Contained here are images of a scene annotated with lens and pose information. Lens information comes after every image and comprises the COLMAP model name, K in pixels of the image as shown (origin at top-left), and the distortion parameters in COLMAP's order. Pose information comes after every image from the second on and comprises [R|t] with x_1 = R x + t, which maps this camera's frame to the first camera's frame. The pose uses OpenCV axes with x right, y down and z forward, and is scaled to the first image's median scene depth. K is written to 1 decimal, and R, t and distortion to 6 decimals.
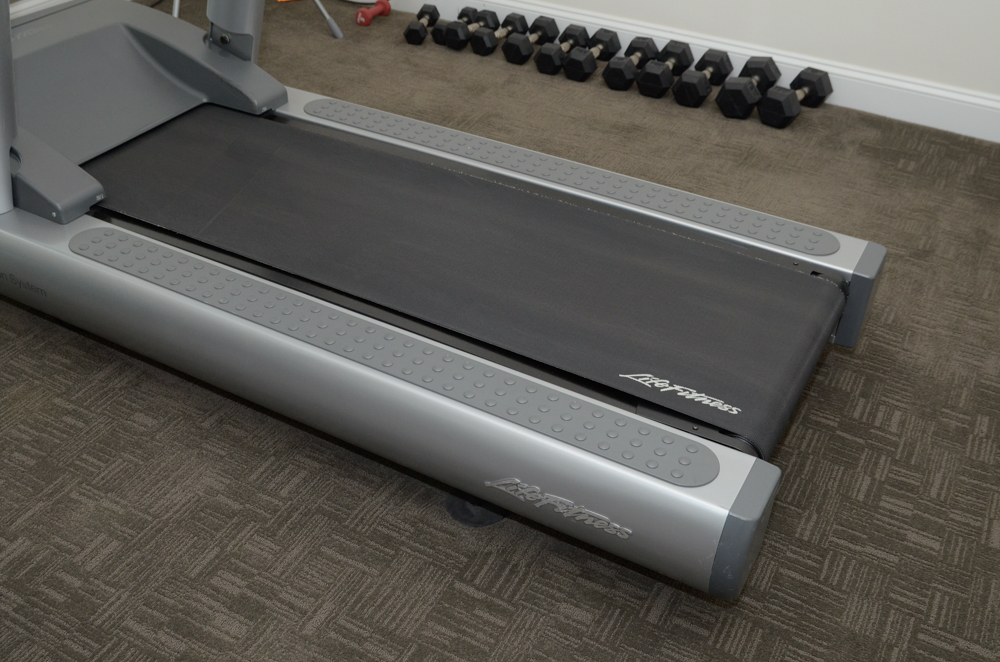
lens RADIAL K [[1067.3, 0, 481.4], [0, 1067.3, 333.1], [0, 0, 1]] dist [-0.067721, 0.072199]
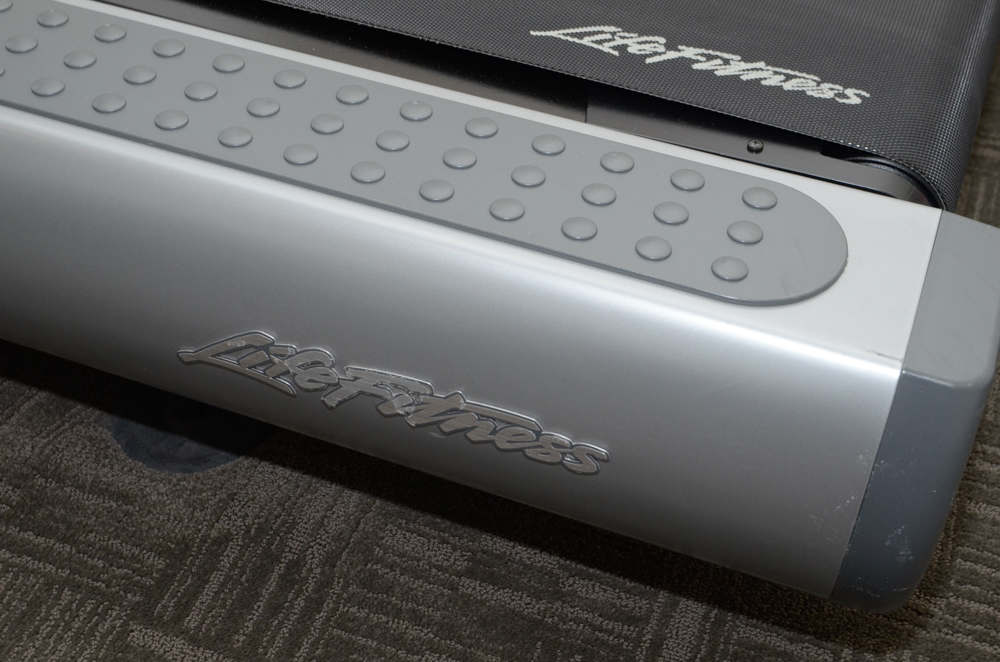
lens RADIAL K [[1793.9, 0, 500.0], [0, 1793.9, 331.0], [0, 0, 1]] dist [0.011256, 0.011731]
pose [[0.989006, -0.088633, 0.118371, 0.037055], [0.073858, 0.989549, 0.123847, 0.065552], [-0.128111, -0.113742, 0.985216, 0.387284]]
